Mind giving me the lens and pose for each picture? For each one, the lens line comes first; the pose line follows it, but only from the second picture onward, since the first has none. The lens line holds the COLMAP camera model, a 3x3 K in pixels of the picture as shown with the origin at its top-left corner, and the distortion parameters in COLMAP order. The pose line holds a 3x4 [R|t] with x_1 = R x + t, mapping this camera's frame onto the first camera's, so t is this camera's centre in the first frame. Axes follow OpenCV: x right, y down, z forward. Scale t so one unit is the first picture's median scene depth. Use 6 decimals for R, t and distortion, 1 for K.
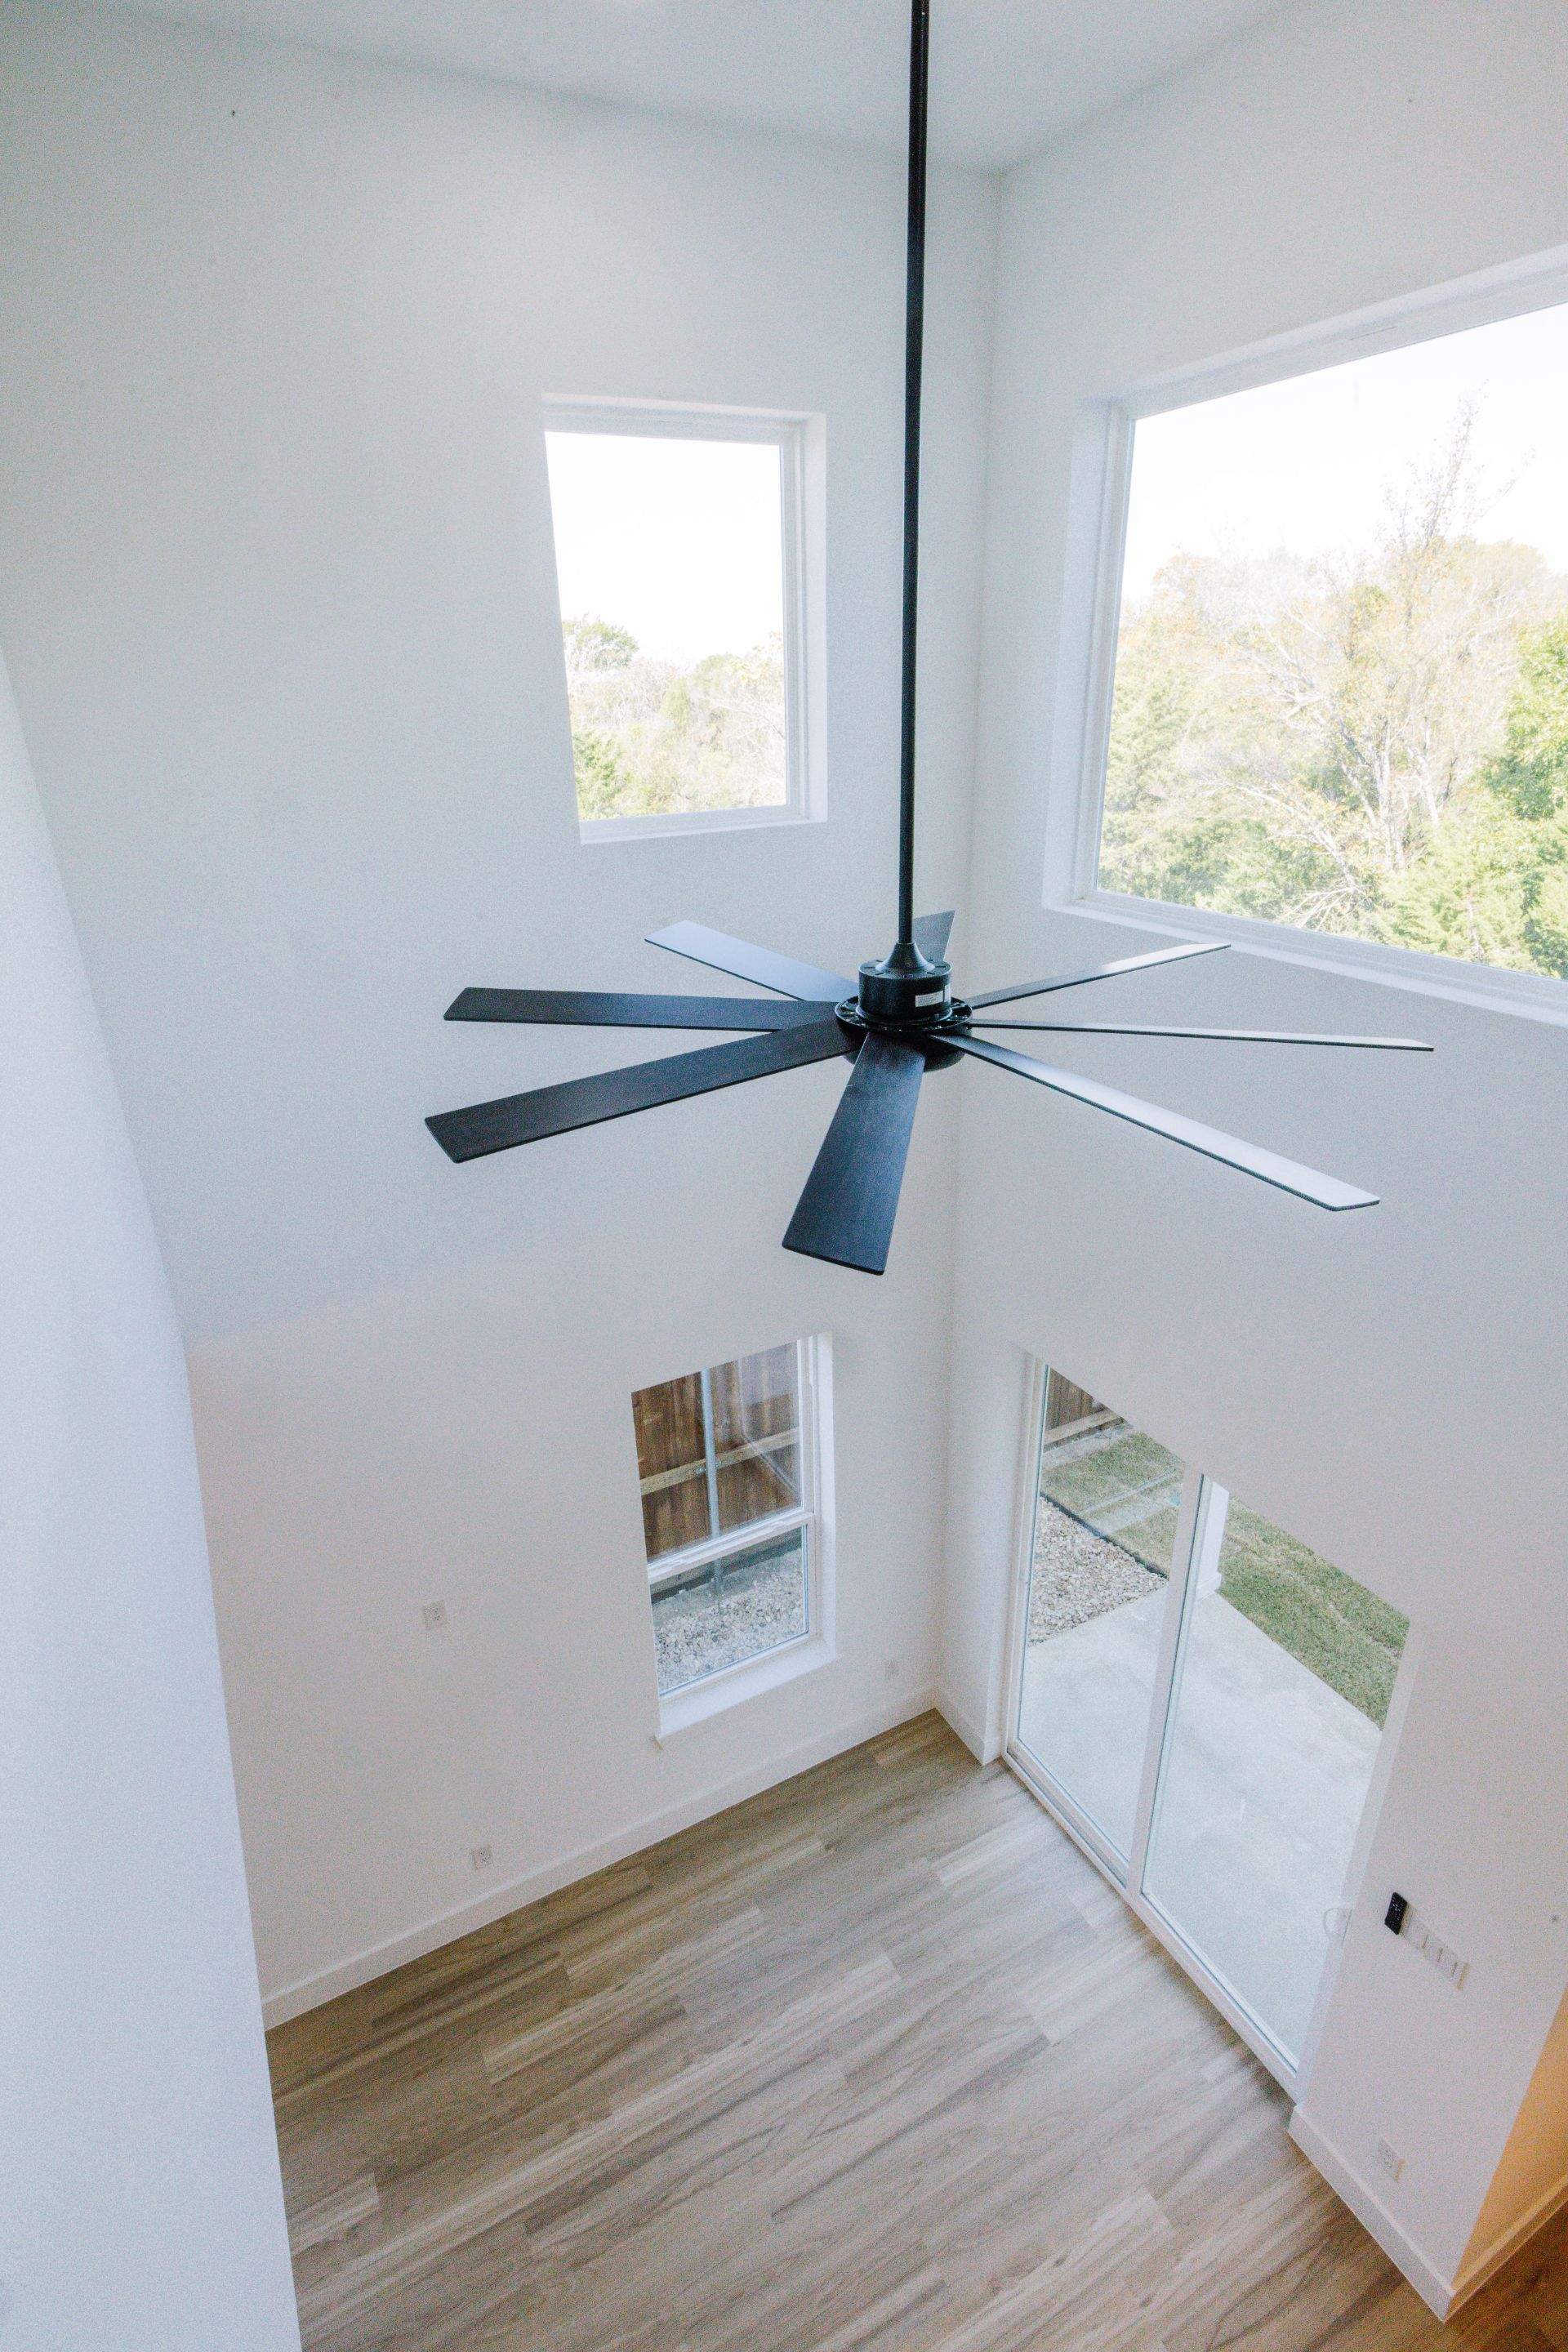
lens RADIAL K [[1172.7, 0, 786.6], [0, 1172.7, 1209.9], [0, 0, 1]] dist [-0.001782, -0.000245]
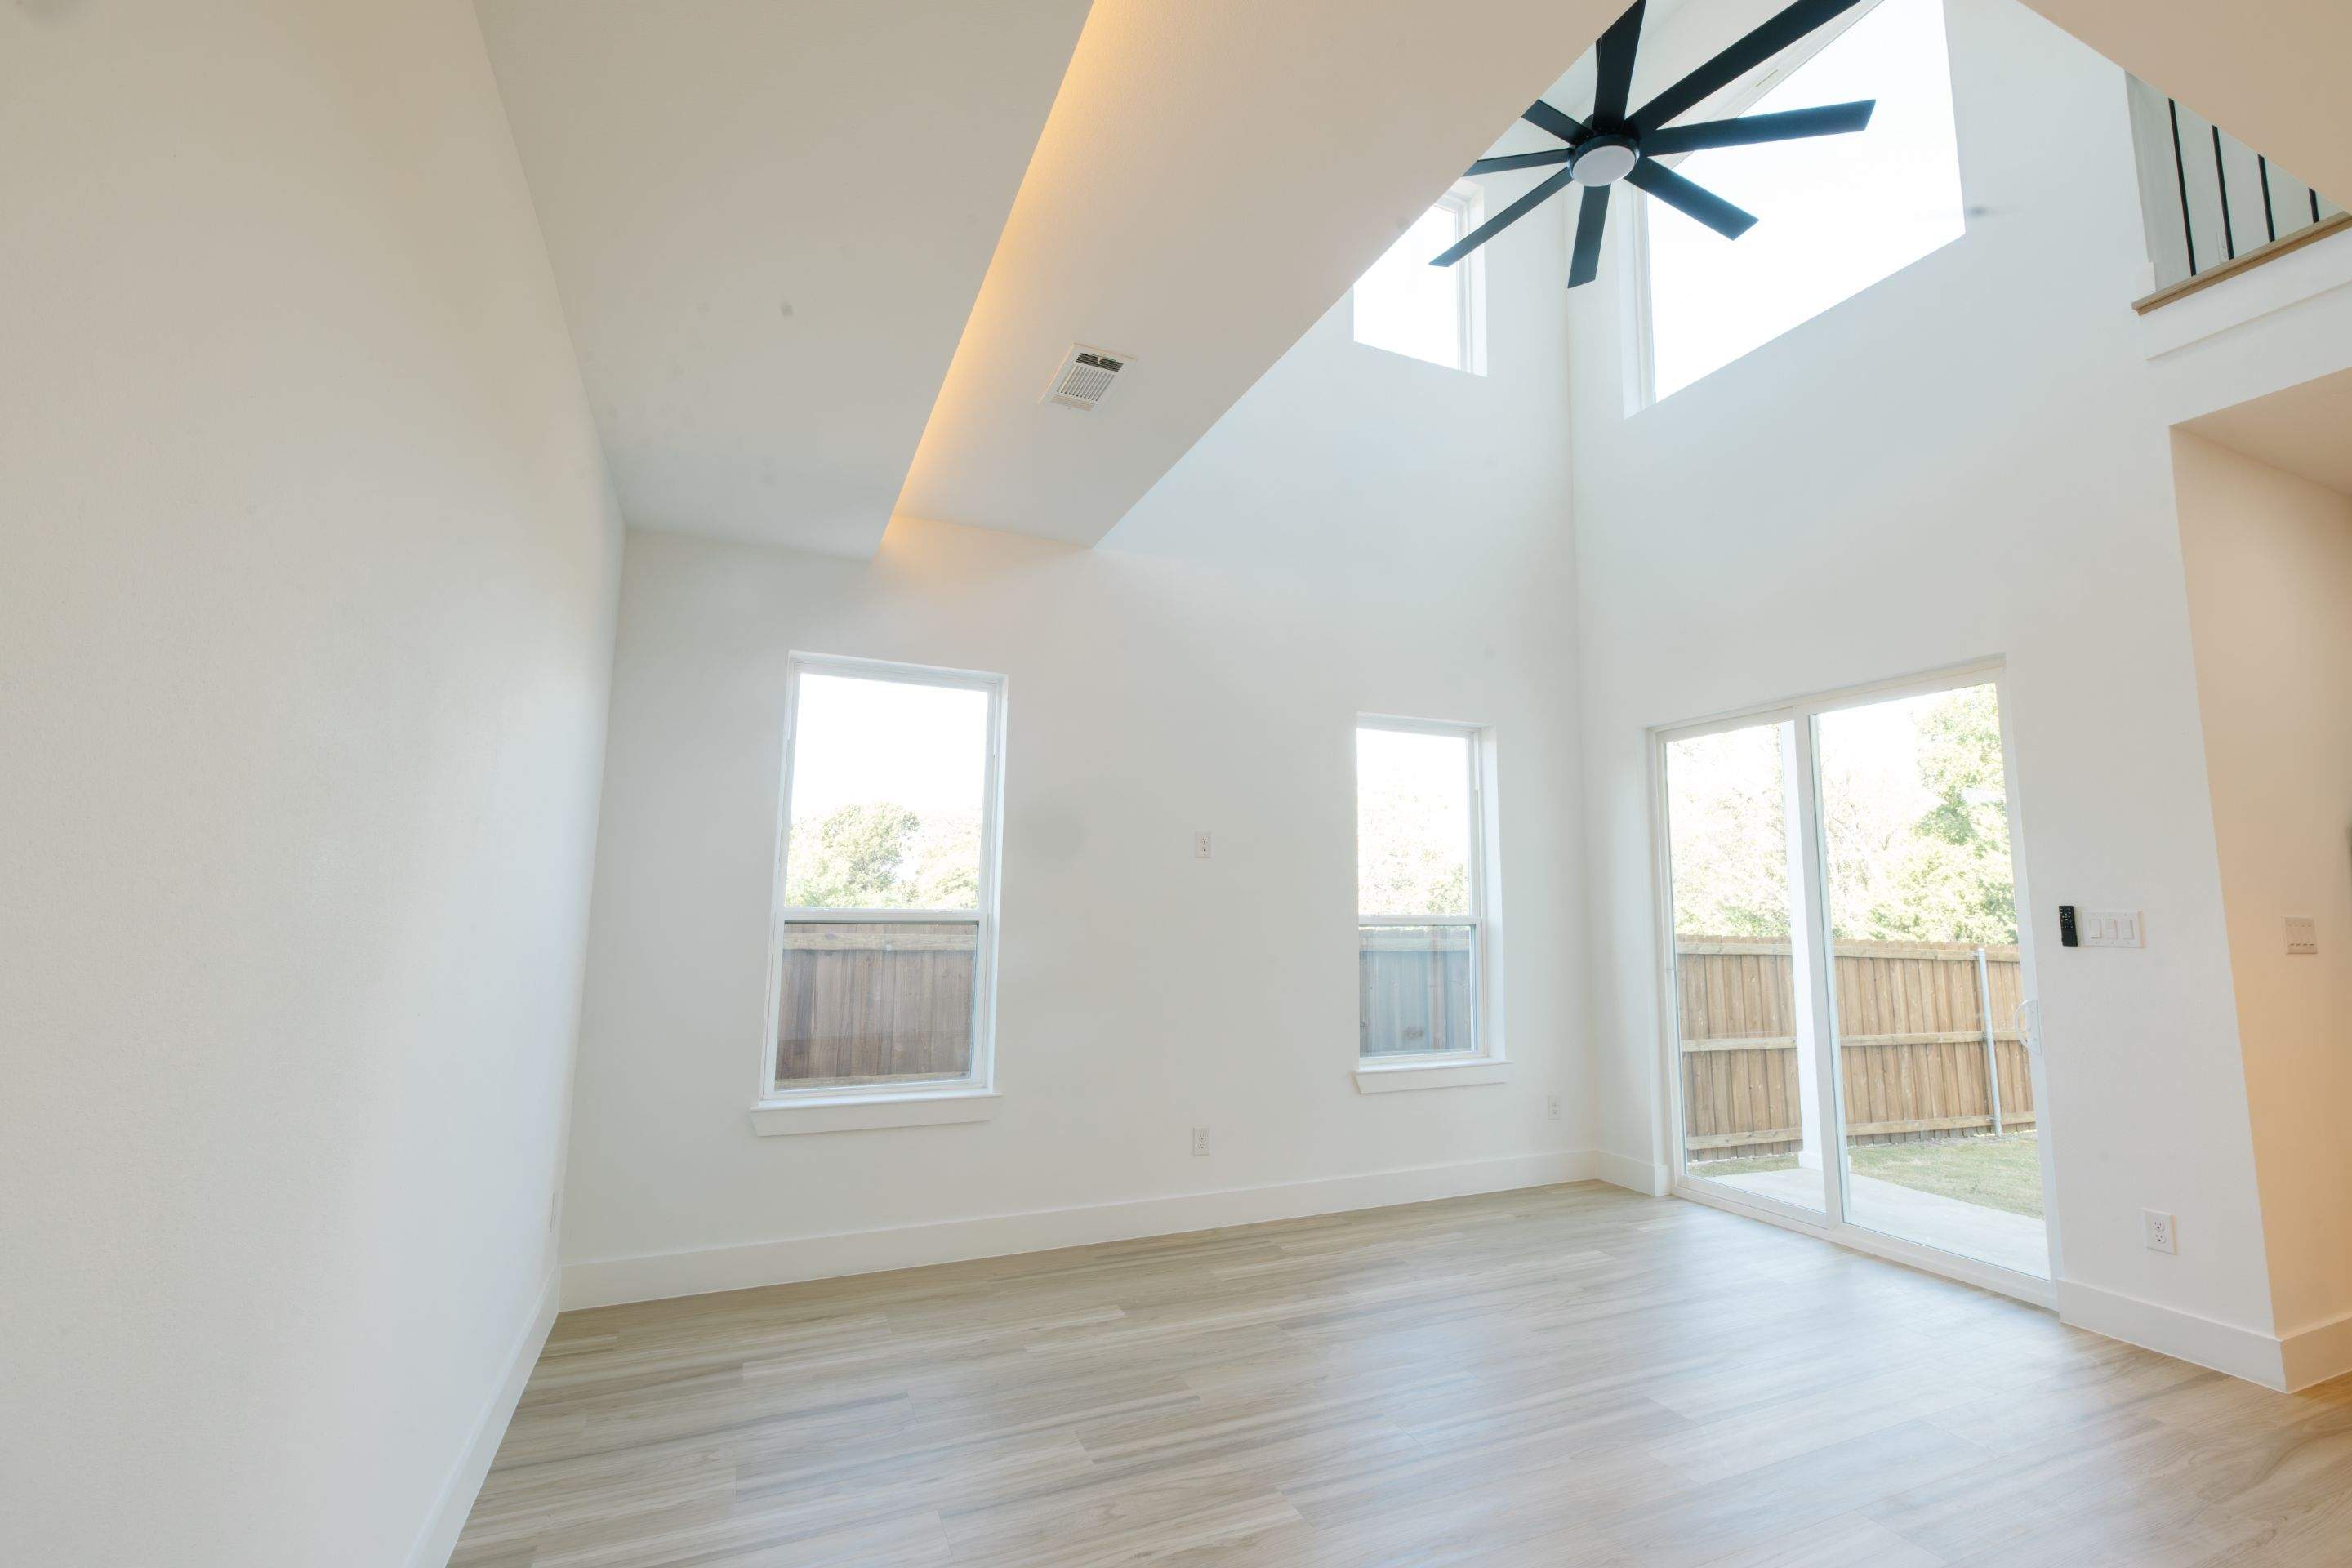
lens RADIAL K [[1065.9, 0, 1267.5], [0, 1065.9, 774.8], [0, 0, 1]] dist [-0.000507, 0.000155]
pose [[0.999175, 0.016896, -0.036920, -0.171341], [-0.033636, 0.853765, -0.519571, 0.776469], [0.022742, 0.520384, 0.853629, 0.007050]]
